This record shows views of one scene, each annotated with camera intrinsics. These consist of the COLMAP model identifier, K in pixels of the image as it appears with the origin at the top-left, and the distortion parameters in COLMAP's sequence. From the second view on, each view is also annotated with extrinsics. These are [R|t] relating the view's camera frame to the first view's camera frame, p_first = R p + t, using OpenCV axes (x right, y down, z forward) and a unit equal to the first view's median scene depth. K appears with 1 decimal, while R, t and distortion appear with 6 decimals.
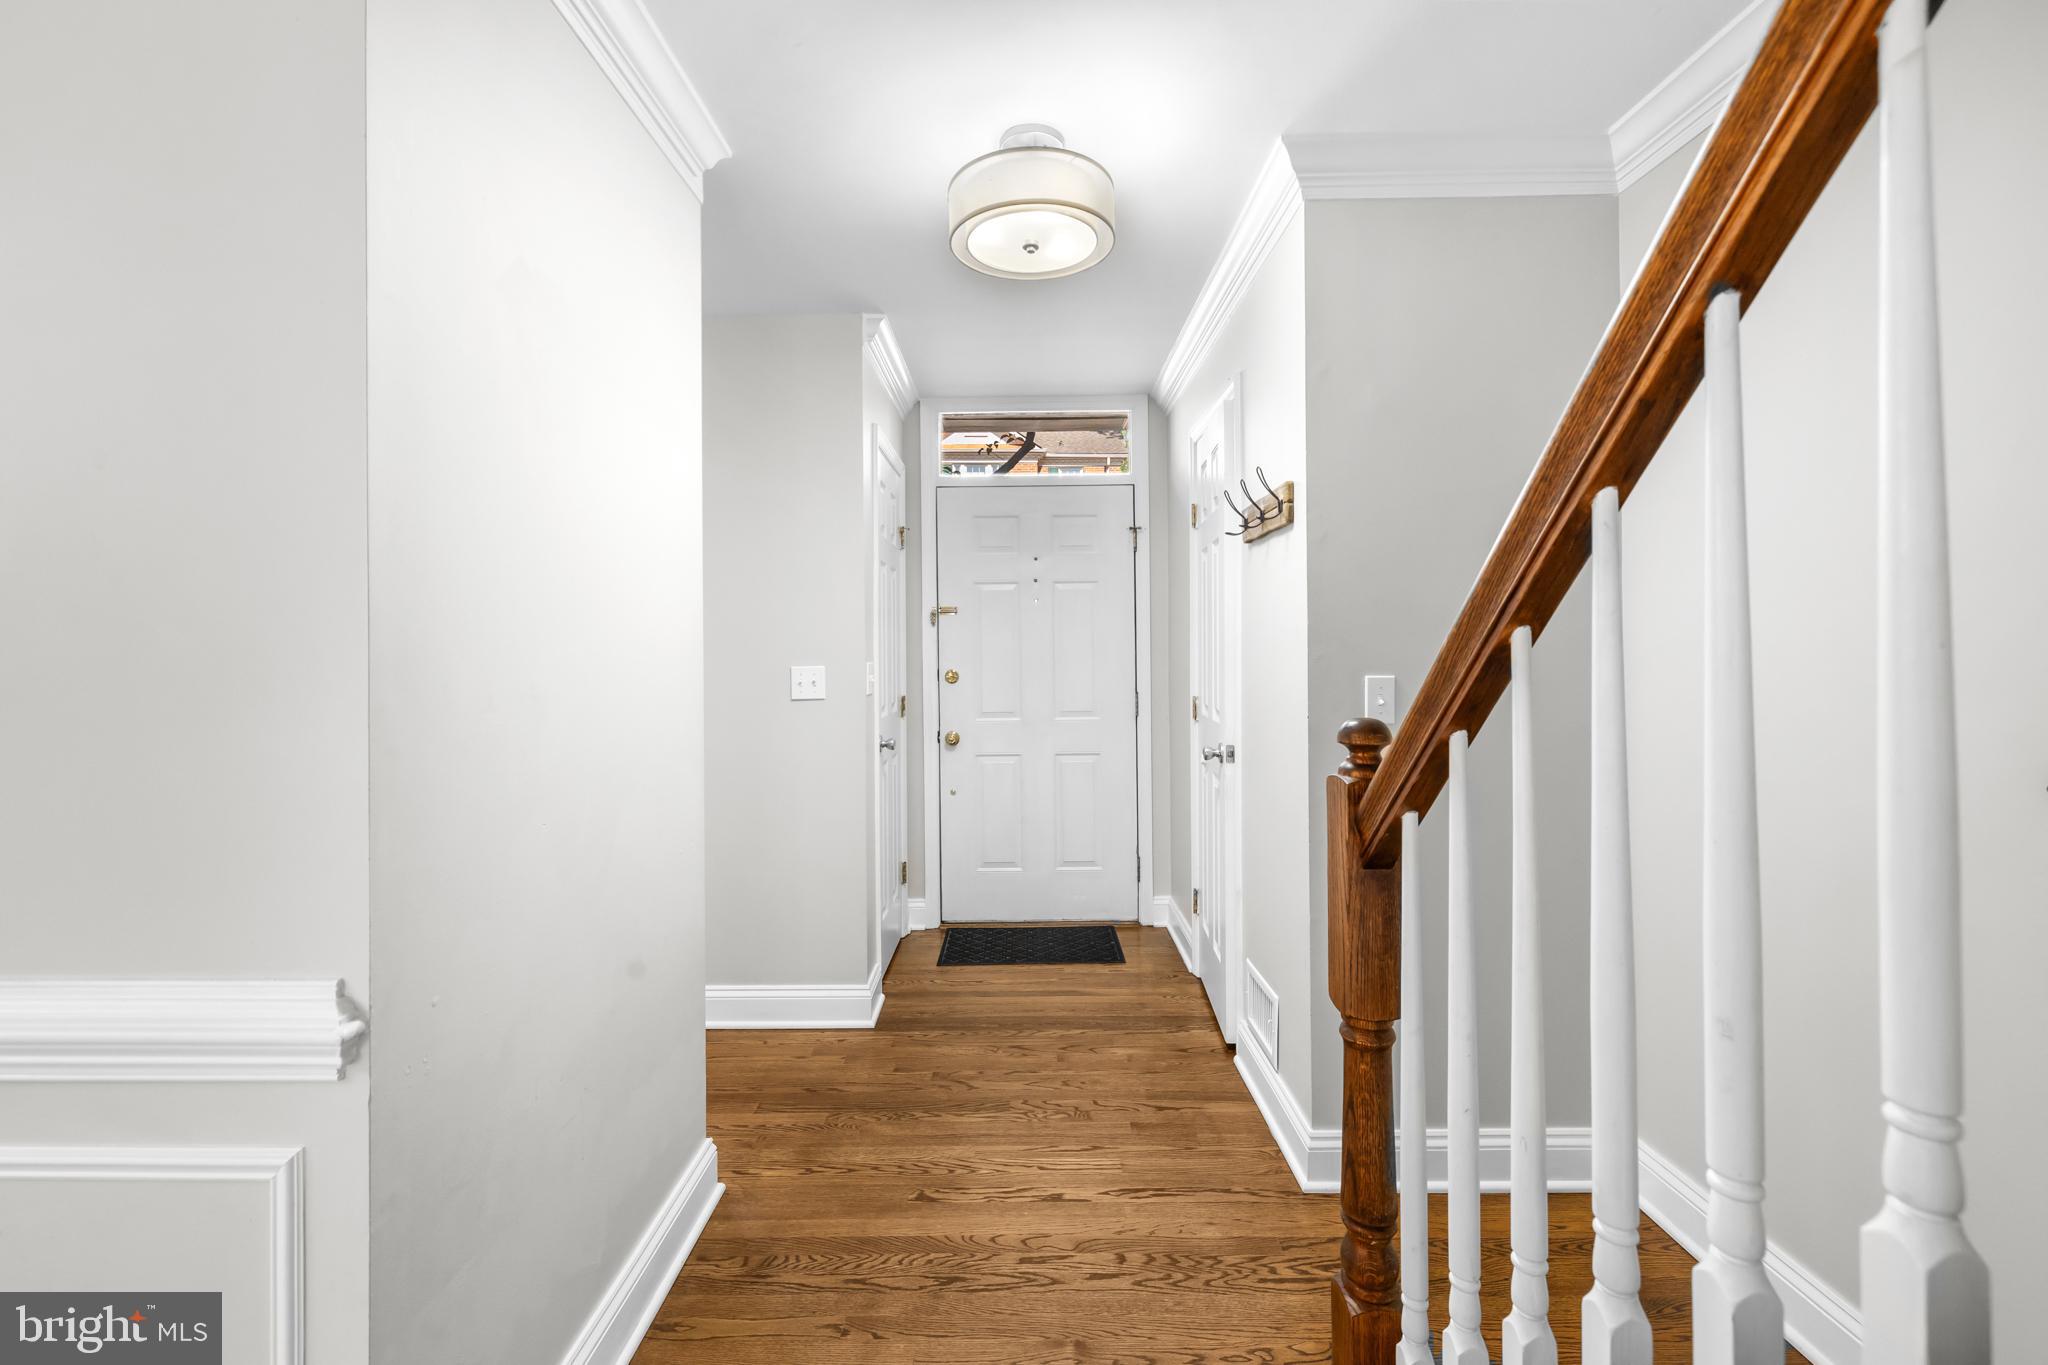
lens RADIAL K [[869.1, 0, 1016.5], [0, 869.1, 663.0], [0, 0, 1]] dist [0.000143, 0.000130]
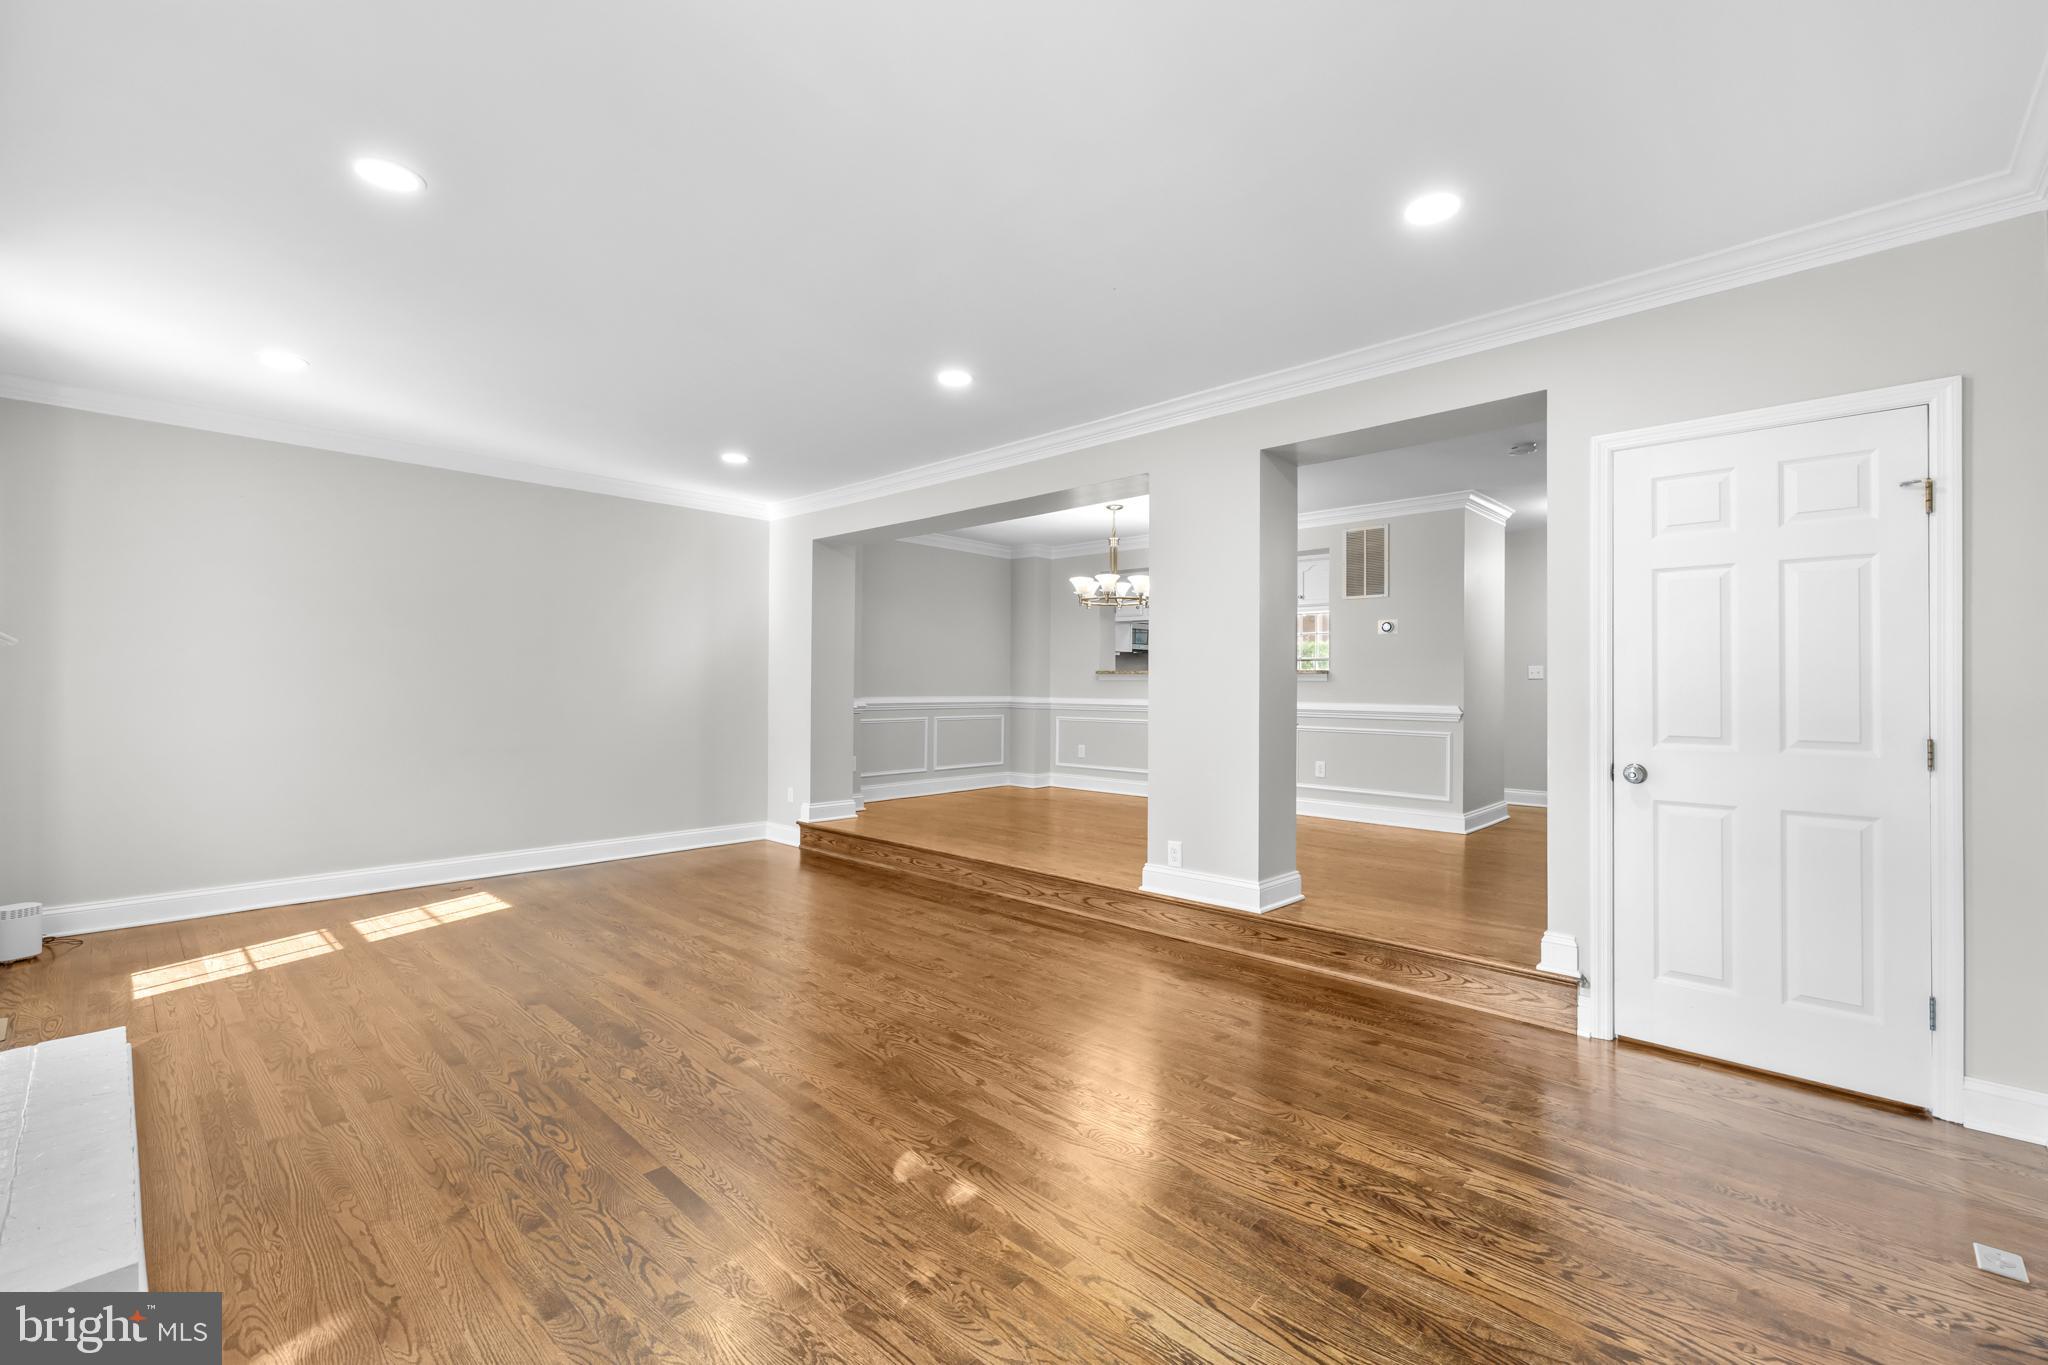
lens RADIAL K [[864.1, 0, 1024.0], [0, 864.1, 678.5], [0, 0, 1]] dist [0.001425, -0.000640]
pose [[0.736519, 0.008552, -0.676362, 0.369629], [-0.021509, 0.999711, -0.010782, 0.106043], [0.676074, 0.022489, 0.736490, -1.904920]]
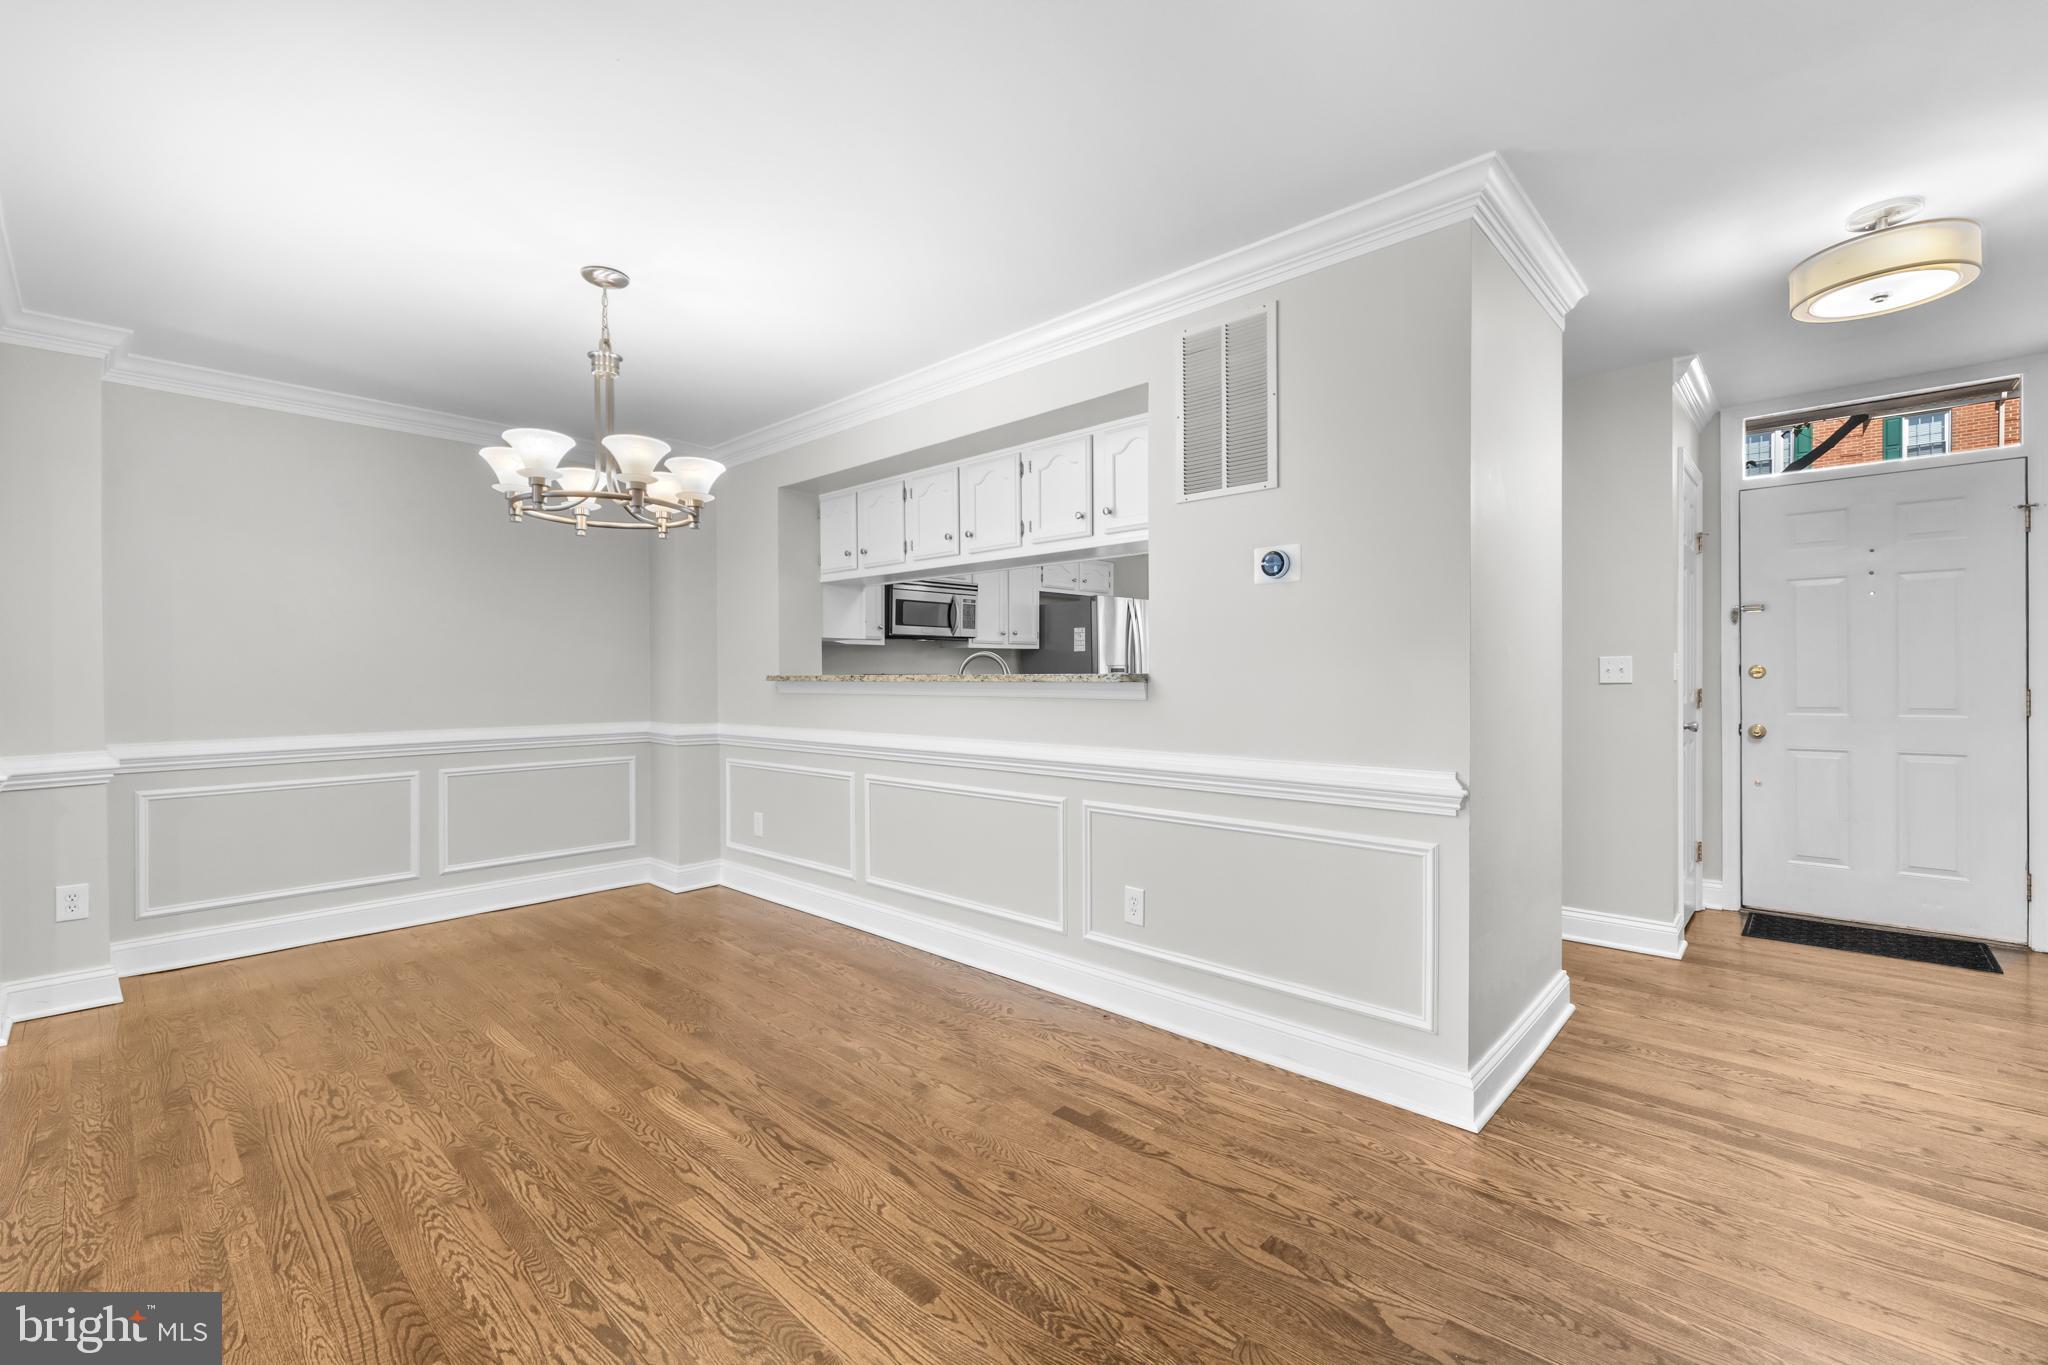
lens RADIAL K [[864.1, 0, 1024.0], [0, 864.1, 678.5], [0, 0, 1]] dist [0.001425, -0.000640]
pose [[0.737329, 0.008205, -0.675484, -0.031669], [-0.010936, 0.999940, 0.000208, 0.046073], [0.675446, 0.007234, 0.737374, -0.491613]]
